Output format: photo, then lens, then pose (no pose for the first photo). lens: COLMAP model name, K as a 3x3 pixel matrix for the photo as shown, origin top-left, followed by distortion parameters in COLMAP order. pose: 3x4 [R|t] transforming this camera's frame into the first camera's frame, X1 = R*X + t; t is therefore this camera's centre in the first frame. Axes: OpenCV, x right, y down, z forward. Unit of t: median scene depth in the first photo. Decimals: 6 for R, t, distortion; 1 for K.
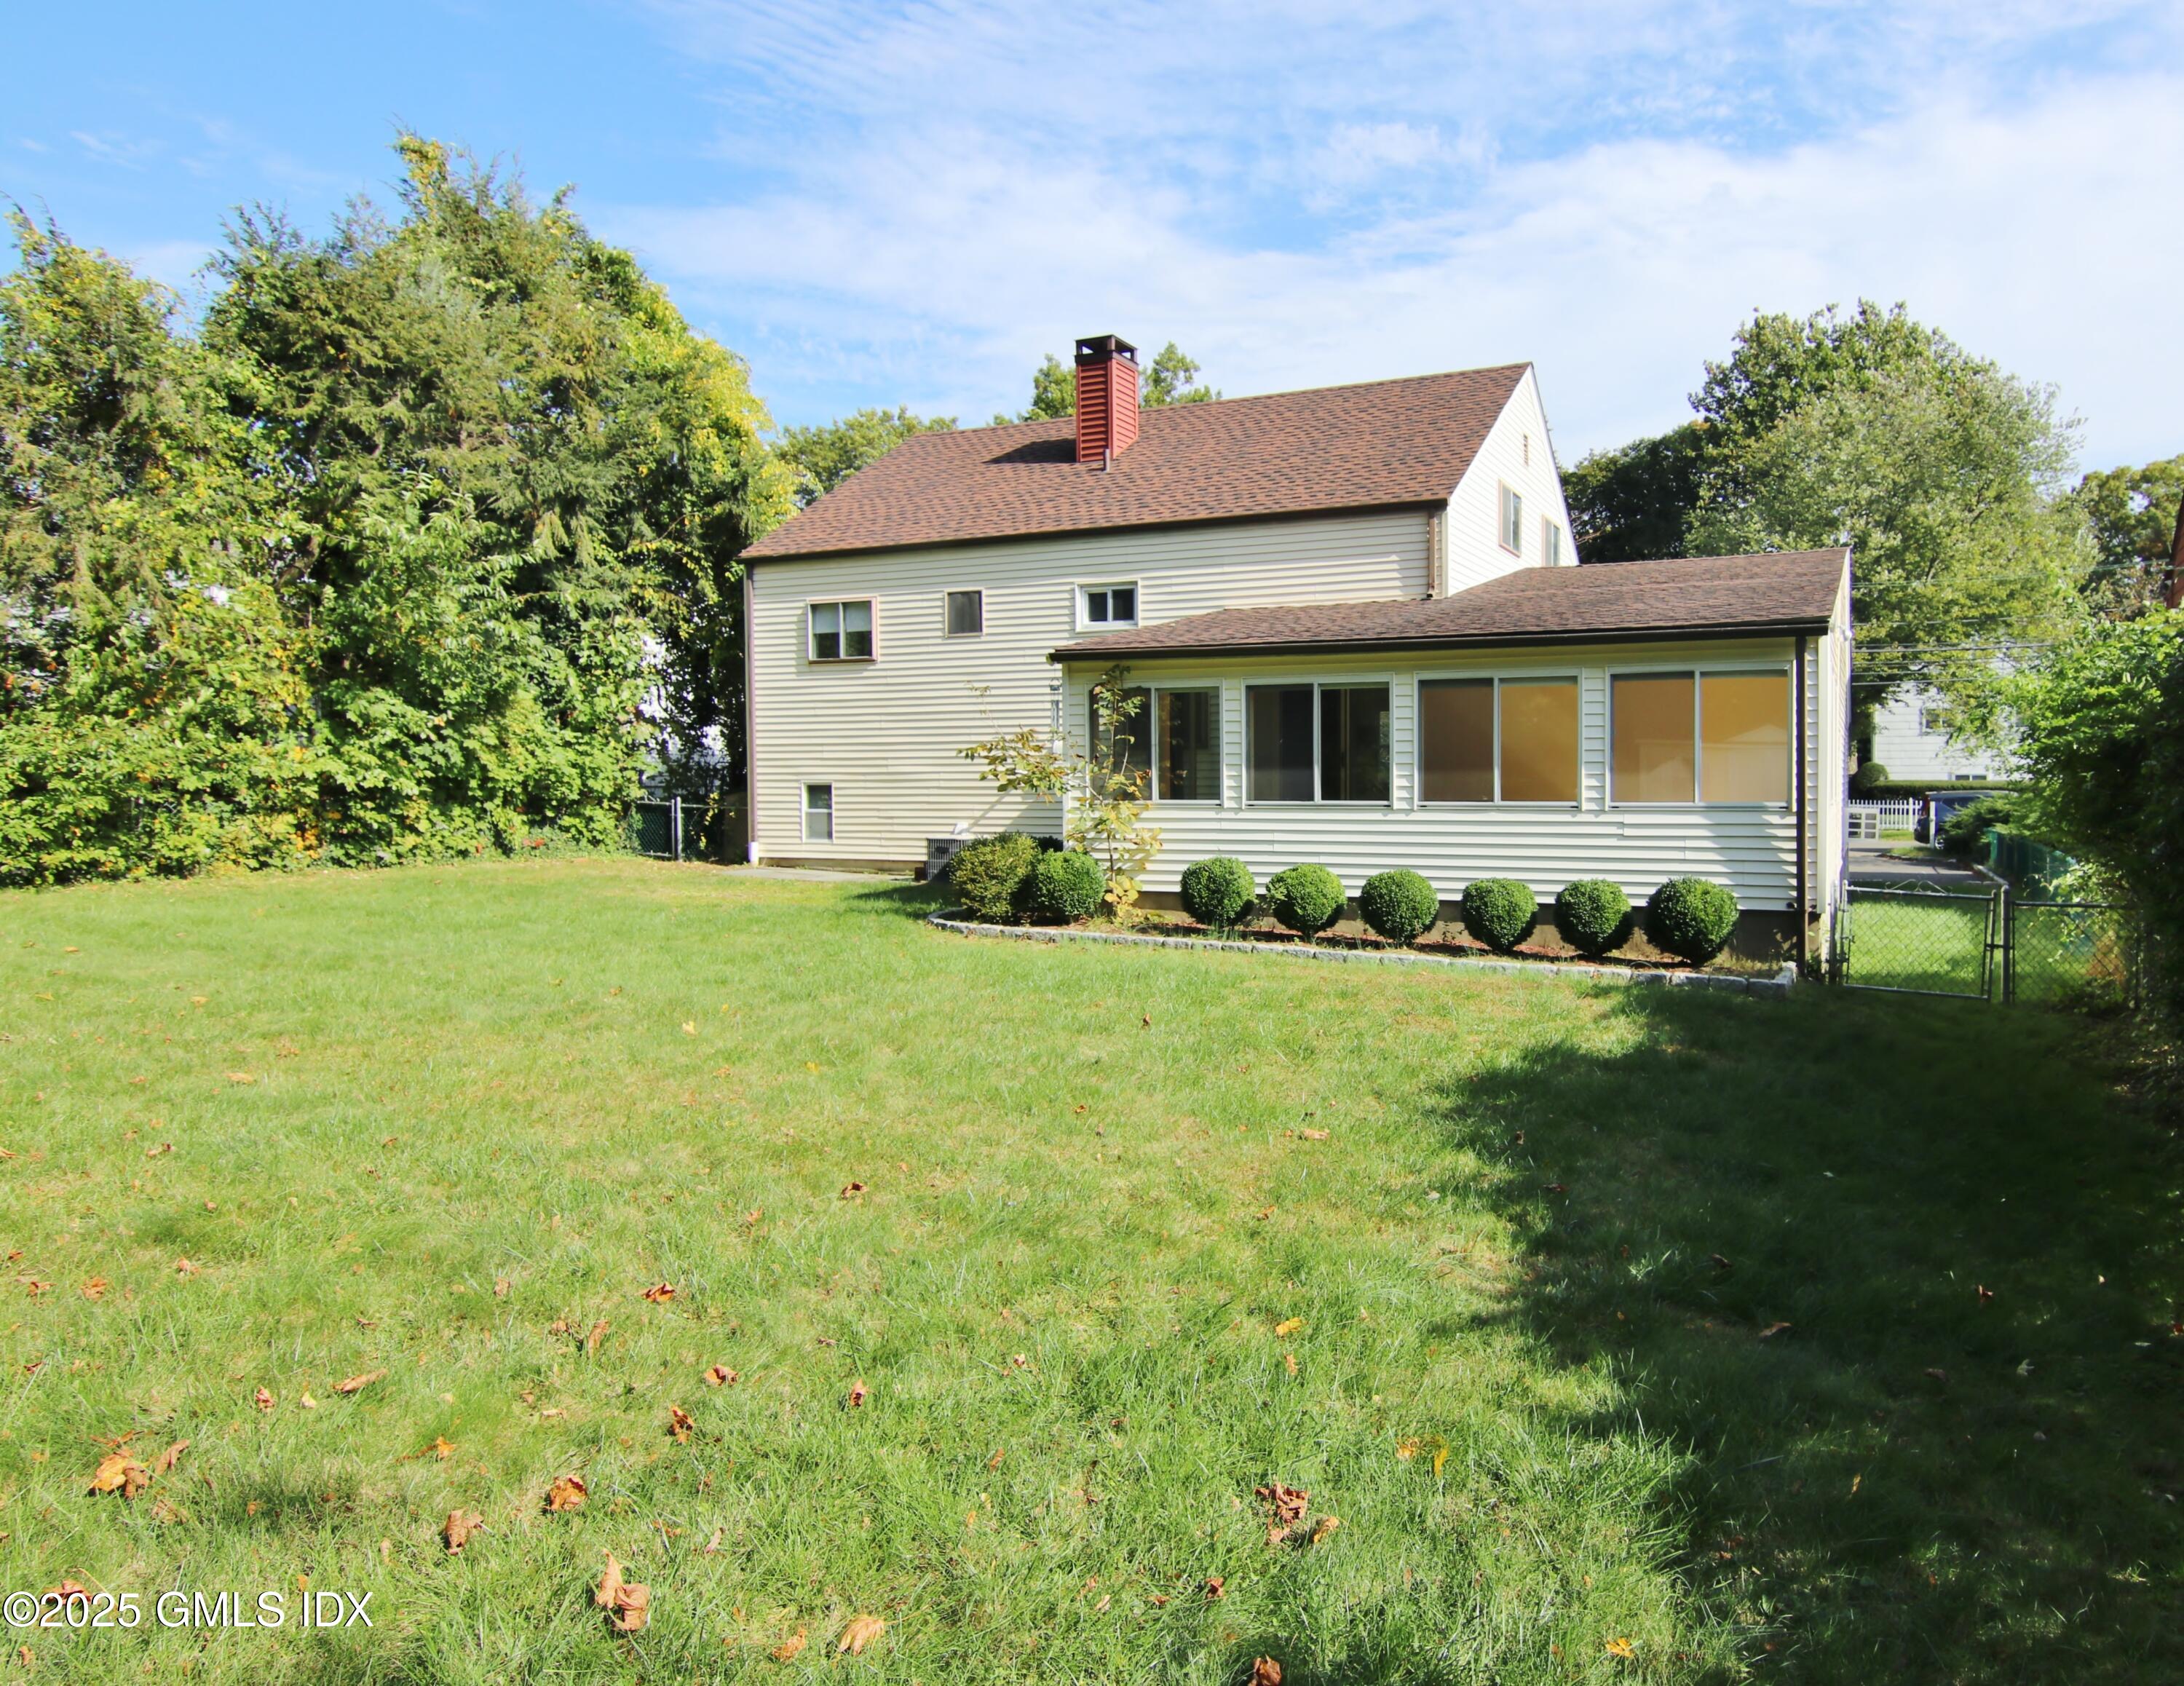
lens RADIAL K [[1335.6, 0, 1093.5], [0, 1335.6, 827.4], [0, 0, 1]] dist [-0.025665, 0.003116]
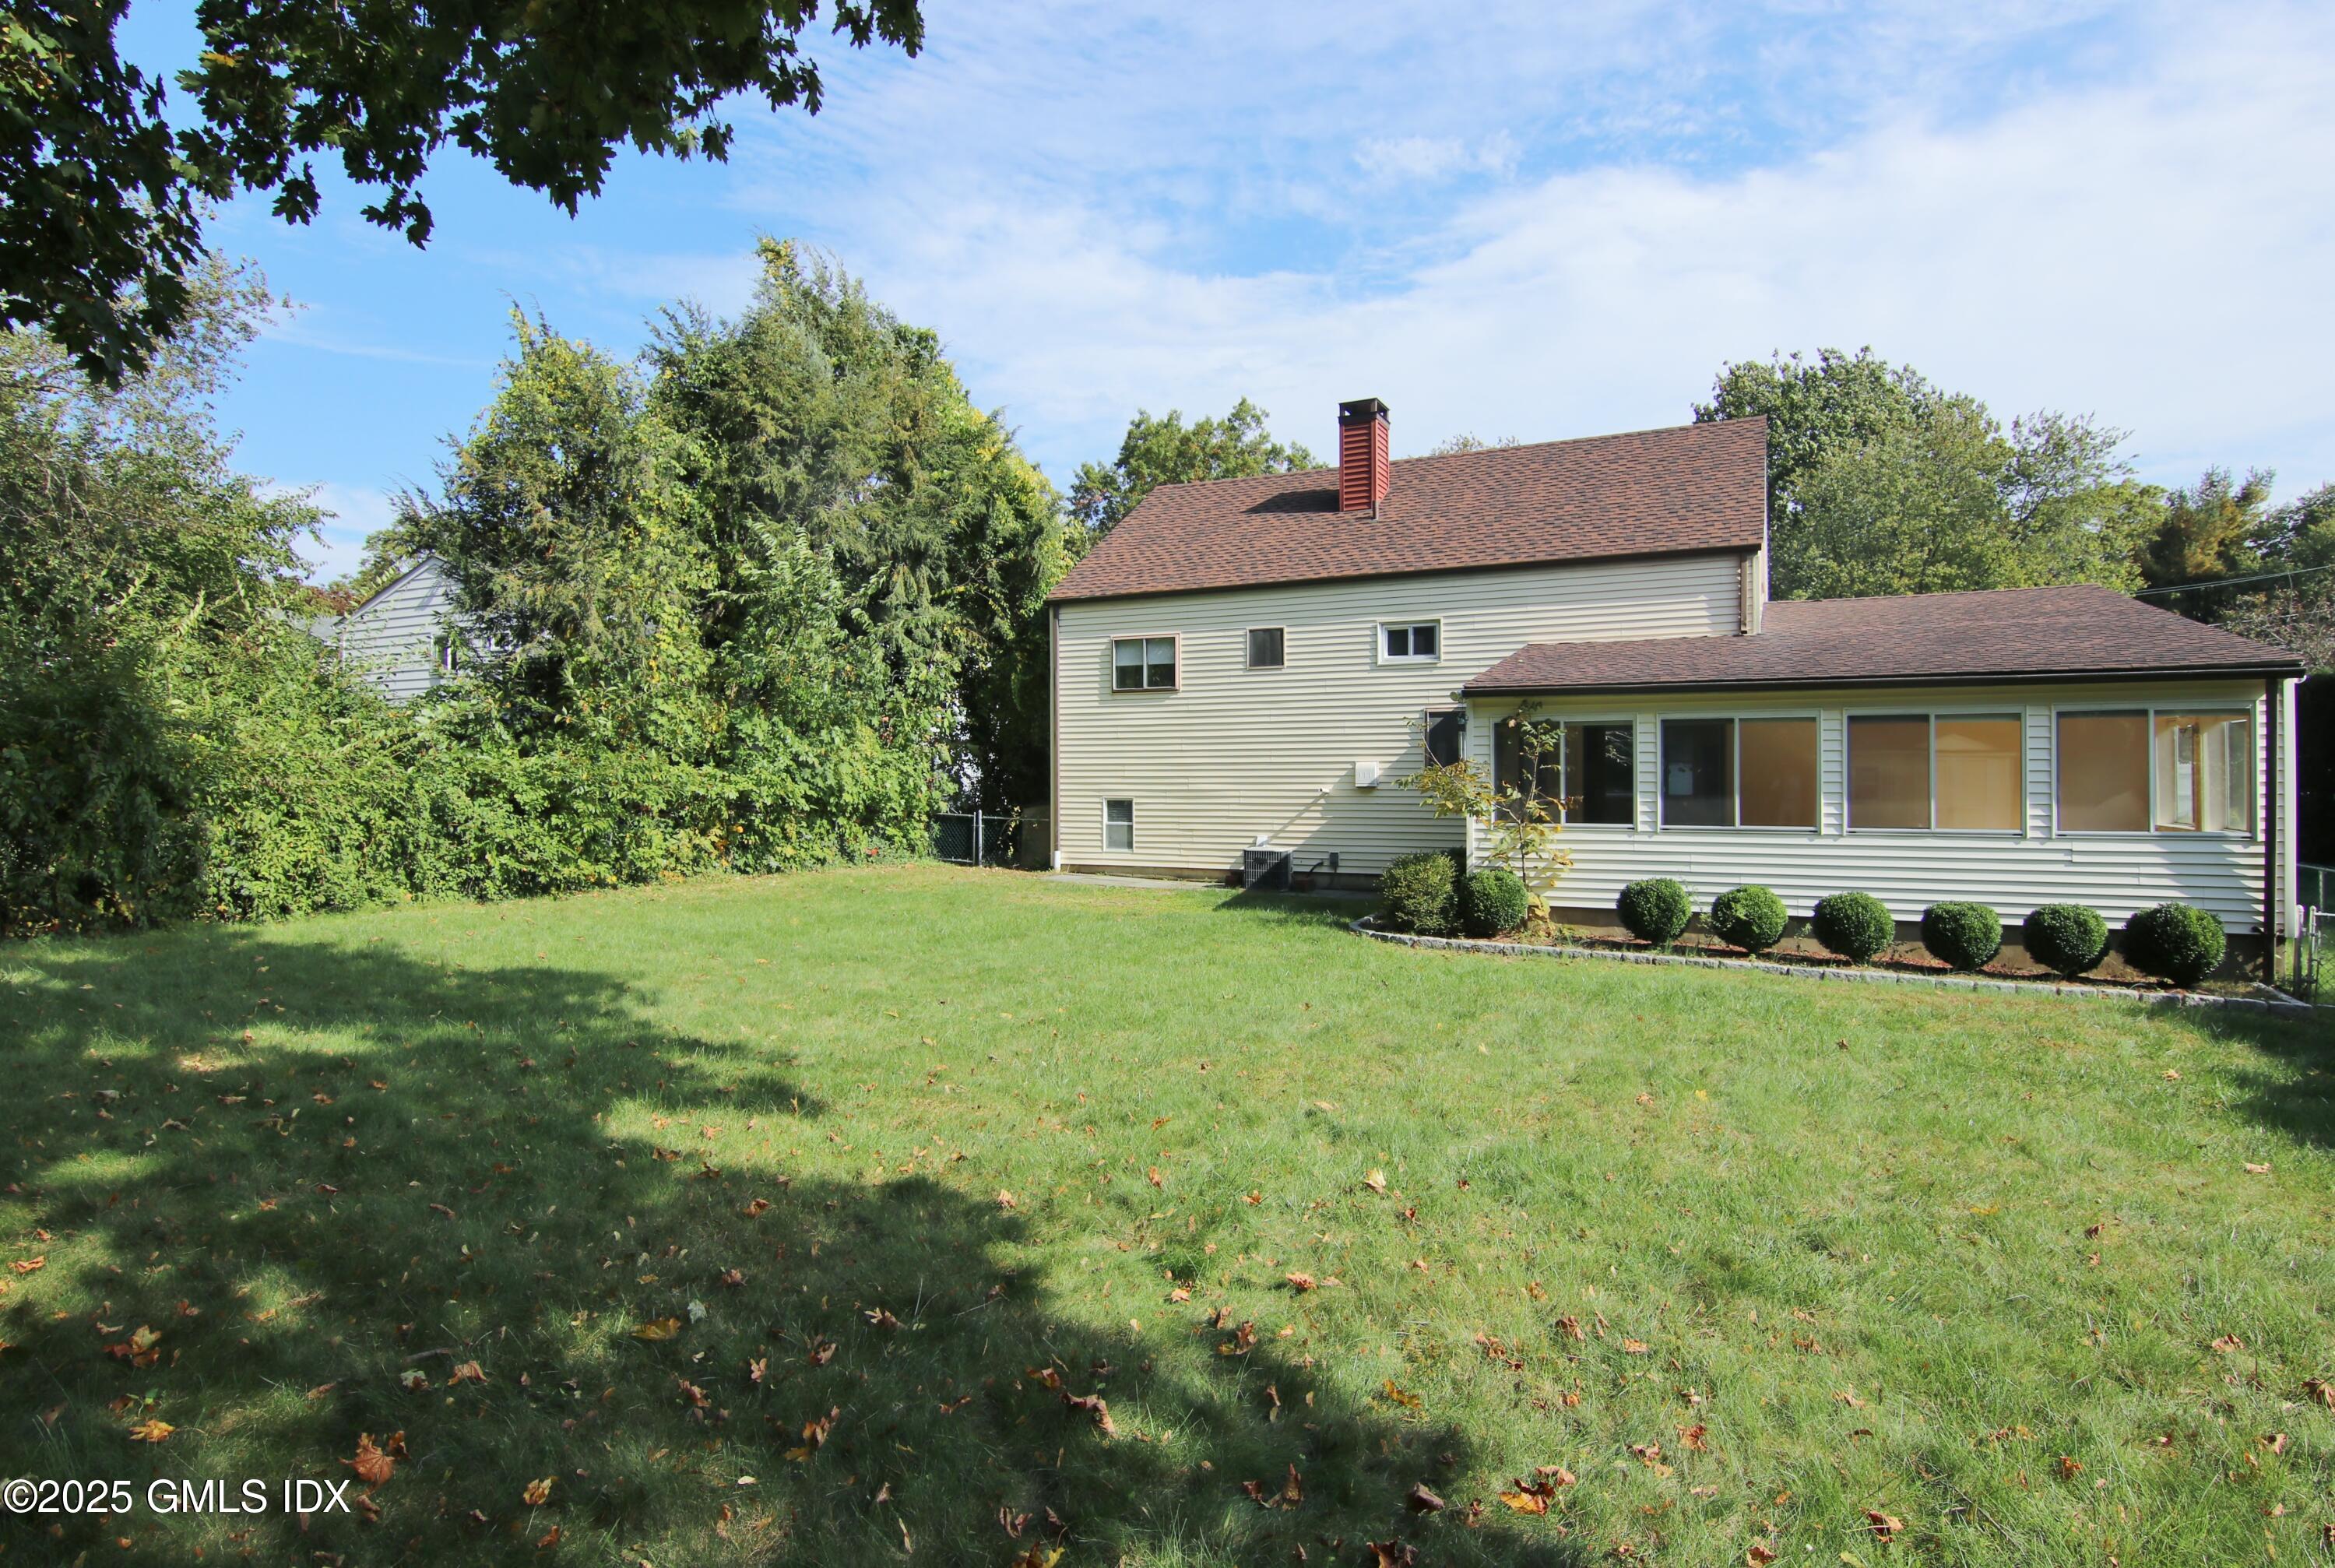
lens RADIAL K [[1194.6, 0, 1165.5], [0, 1194.6, 799.5], [0, 0, 1]] dist [-0.021048, -0.000553]
pose [[0.997866, 0.002742, -0.065243, -0.148085], [-0.004506, 0.999628, -0.026902, -0.008321], [0.065145, 0.027138, 0.997507, 0.001185]]
